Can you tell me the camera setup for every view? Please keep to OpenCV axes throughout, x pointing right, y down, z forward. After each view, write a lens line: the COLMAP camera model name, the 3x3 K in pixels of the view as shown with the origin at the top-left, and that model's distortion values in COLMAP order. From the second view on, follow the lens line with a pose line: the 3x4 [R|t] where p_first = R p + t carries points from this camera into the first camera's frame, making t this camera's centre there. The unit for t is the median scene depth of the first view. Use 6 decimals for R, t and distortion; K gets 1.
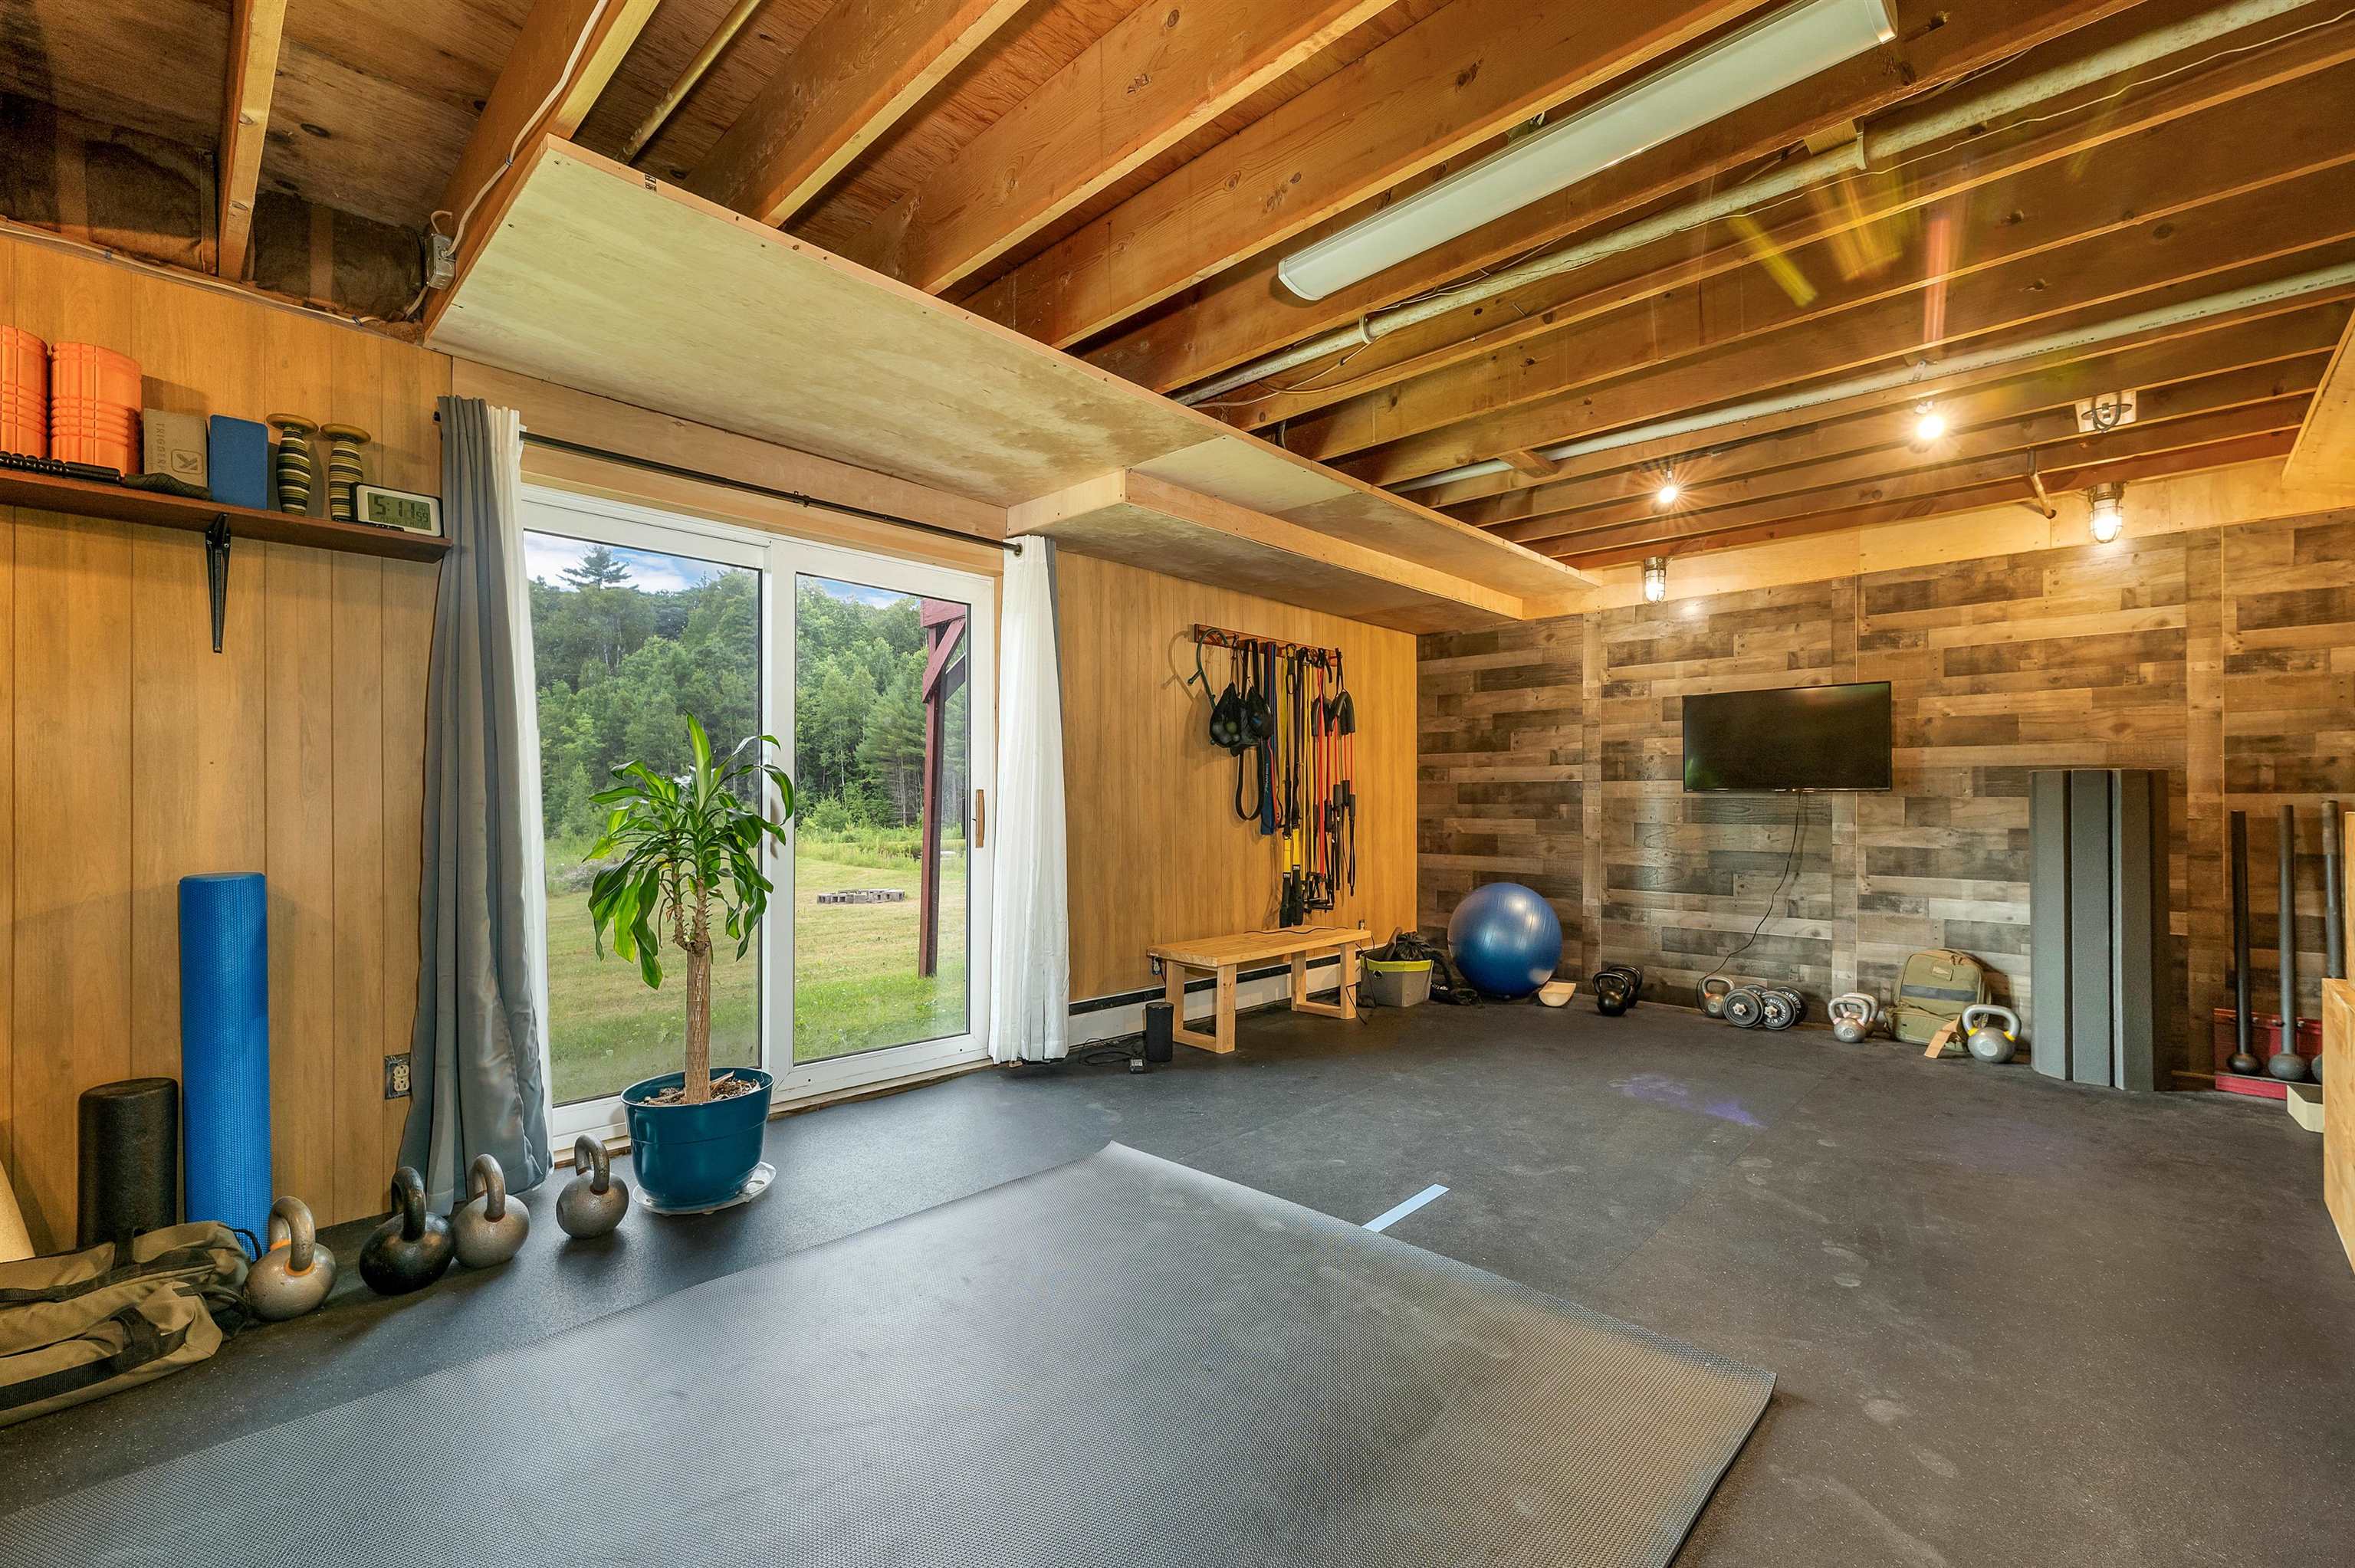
lens RADIAL K [[997.1, 0, 1169.8], [0, 997.1, 785.6], [0, 0, 1]] dist [0.001257, 0.000357]
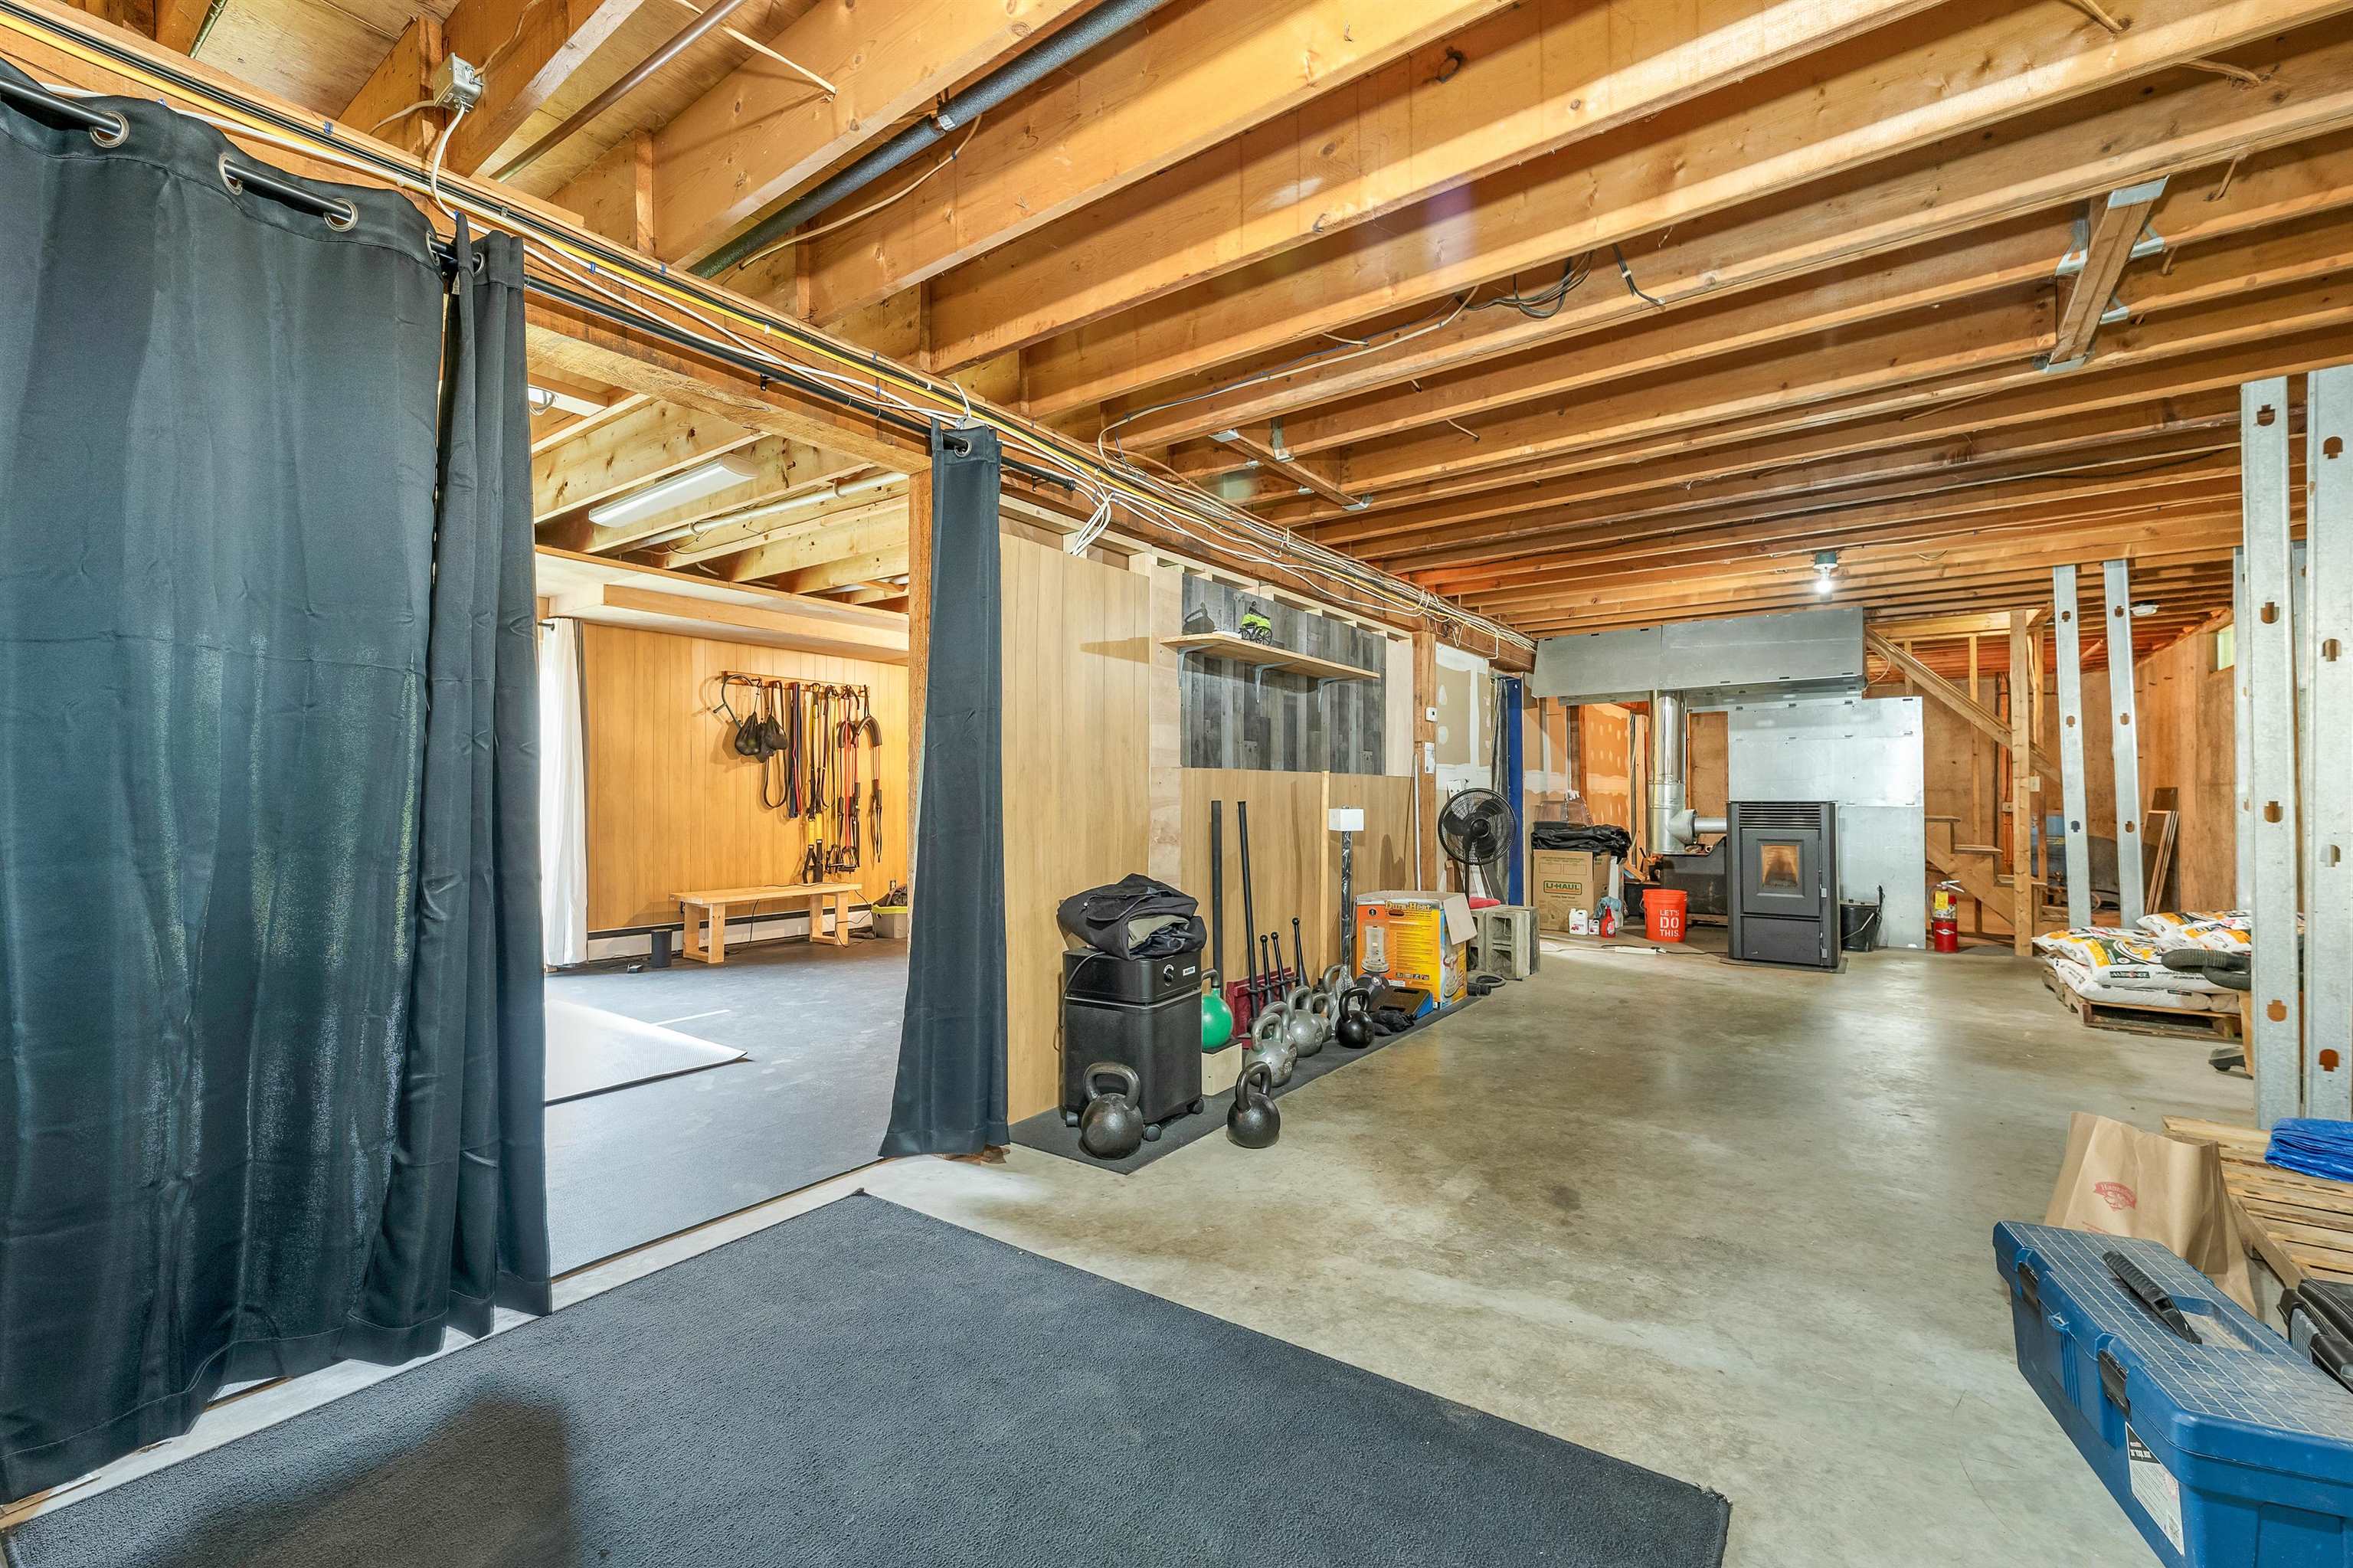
lens RADIAL K [[978.0, 0, 1168.2], [0, 978.0, 790.0], [0, 0, 1]] dist [-0.000668, 0.000370]
pose [[0.989933, 0.005441, 0.141432, 0.517708], [-0.007196, 0.999903, 0.011900, -0.013128], [-0.141354, -0.012798, 0.989876, -0.548344]]
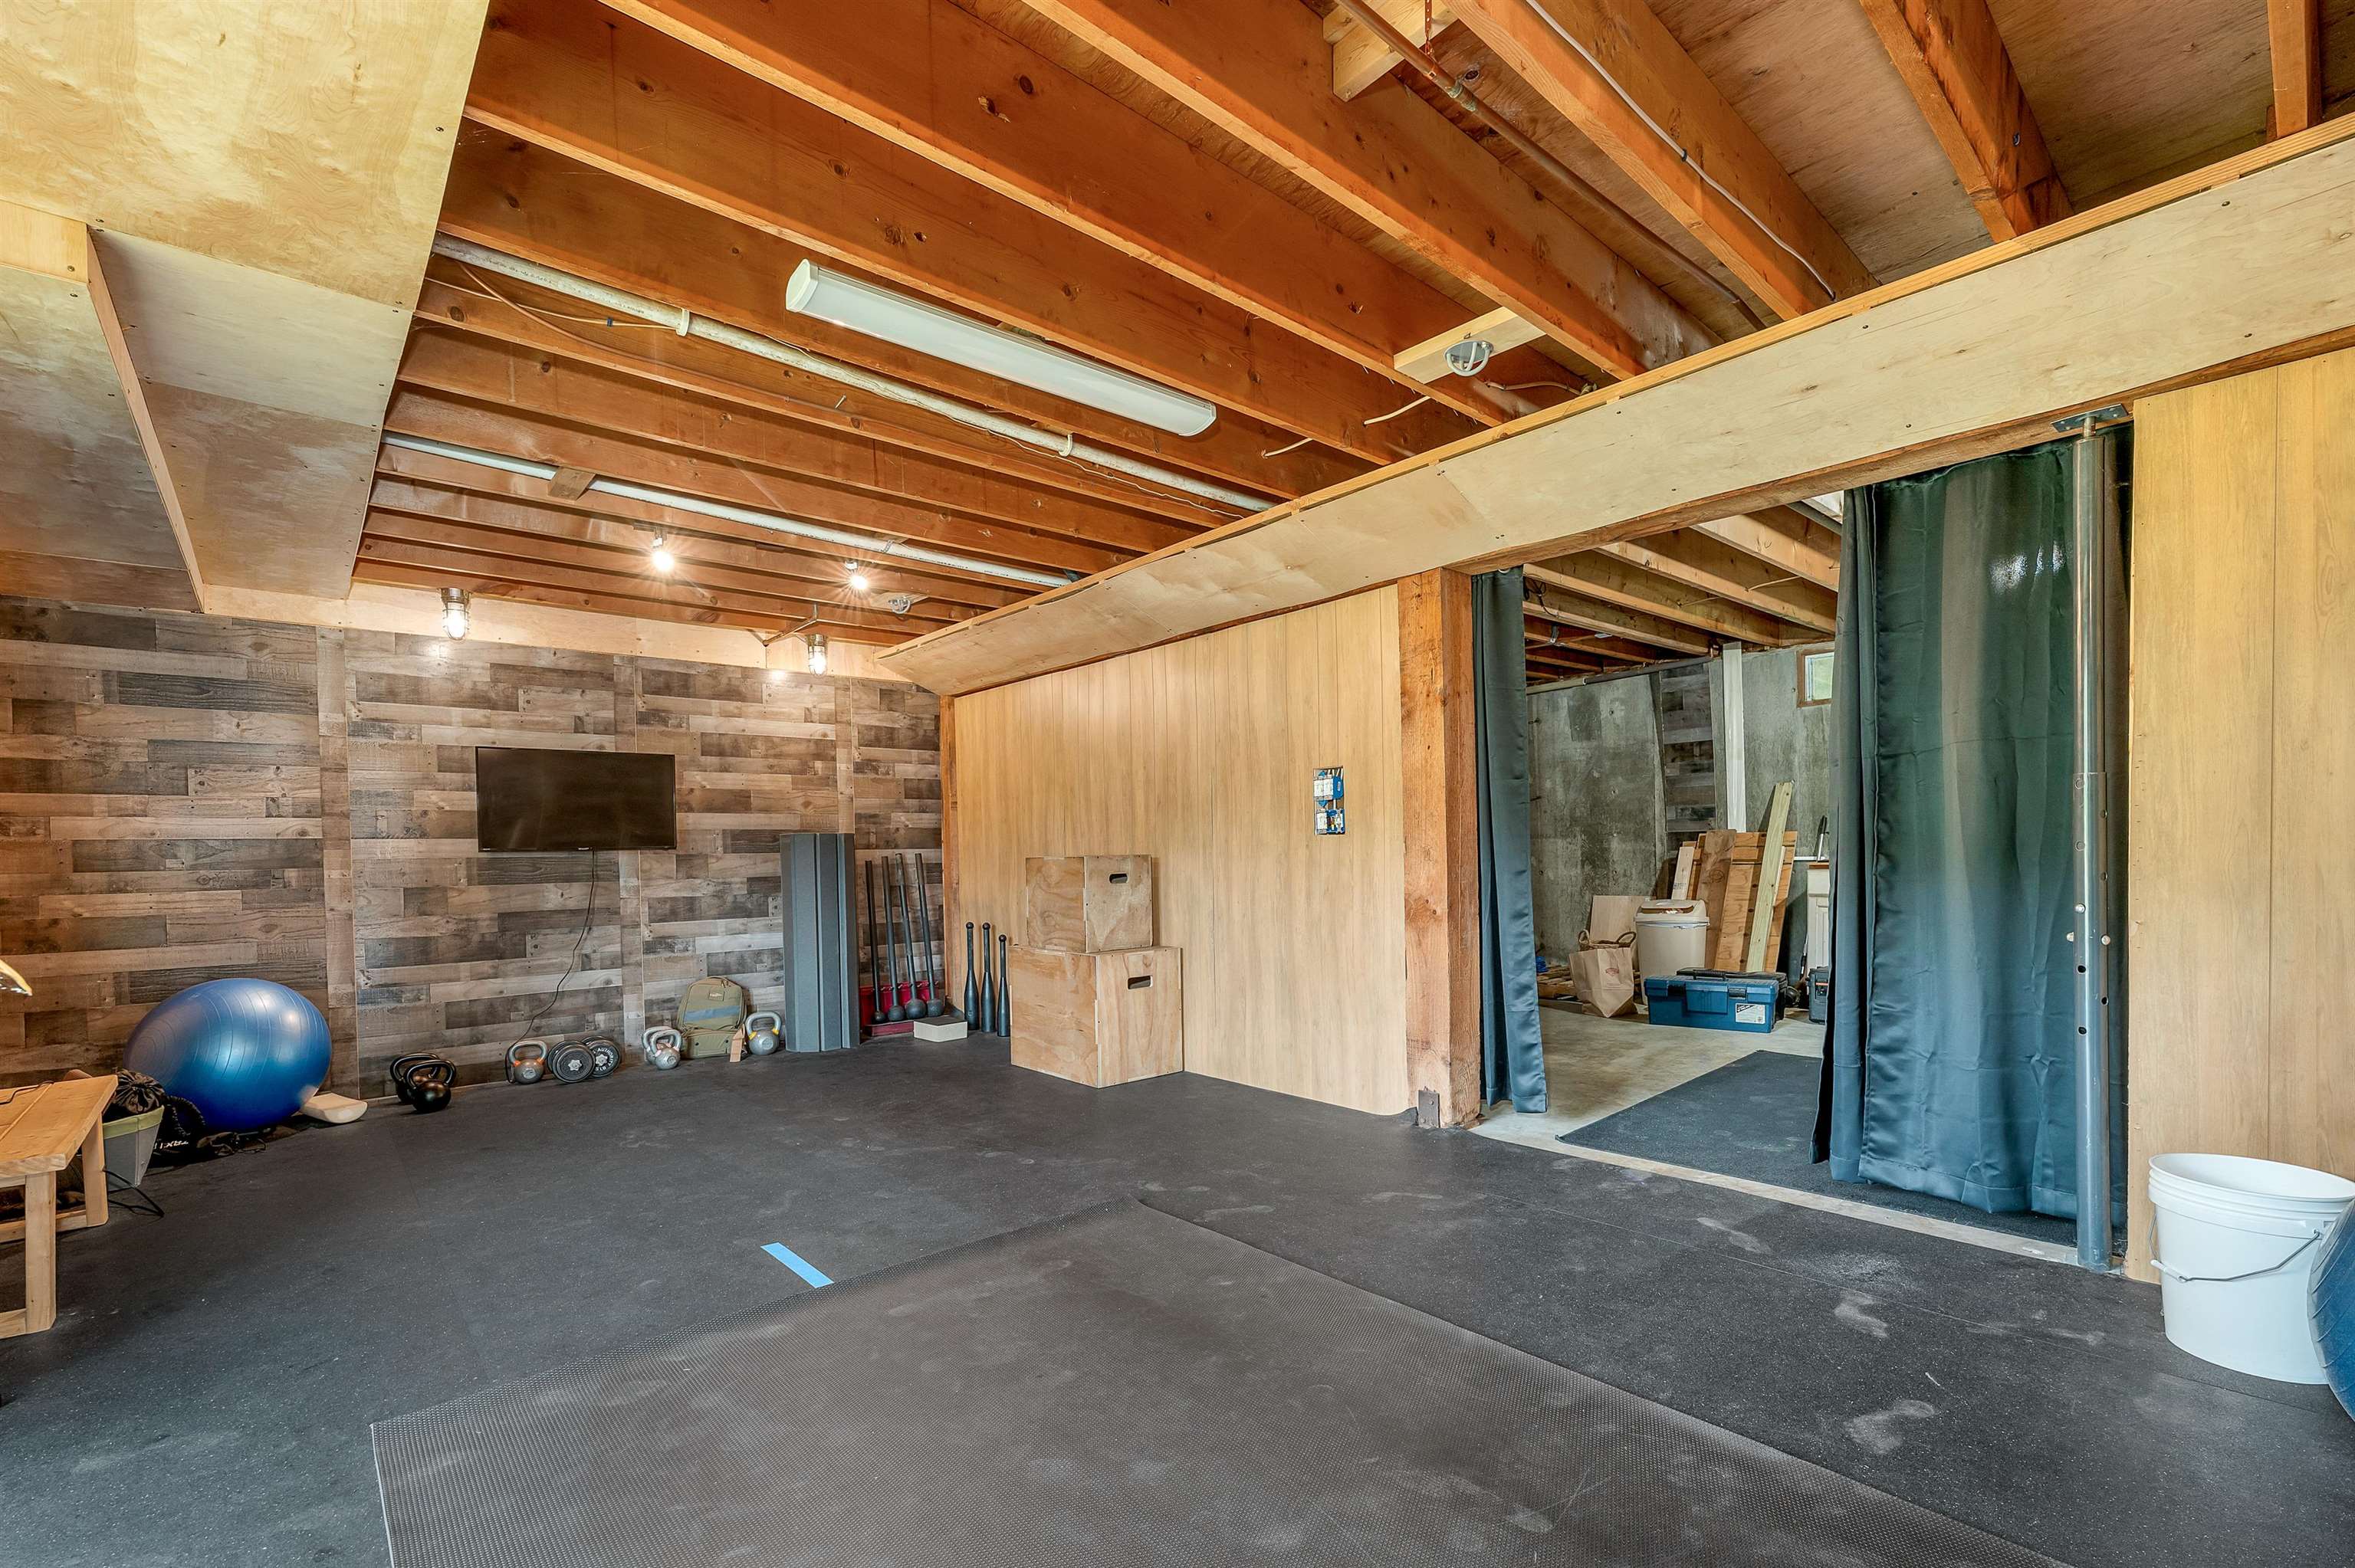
lens RADIAL K [[1022.6, 0, 1187.5], [0, 1022.6, 858.0], [0, 0, 1]] dist [0.001909, 0.000220]
pose [[0.069241, -0.008680, 0.997562, -0.410826], [0.003417, 0.999958, 0.008463, 0.007372], [-0.997594, 0.002822, 0.069268, 0.301712]]
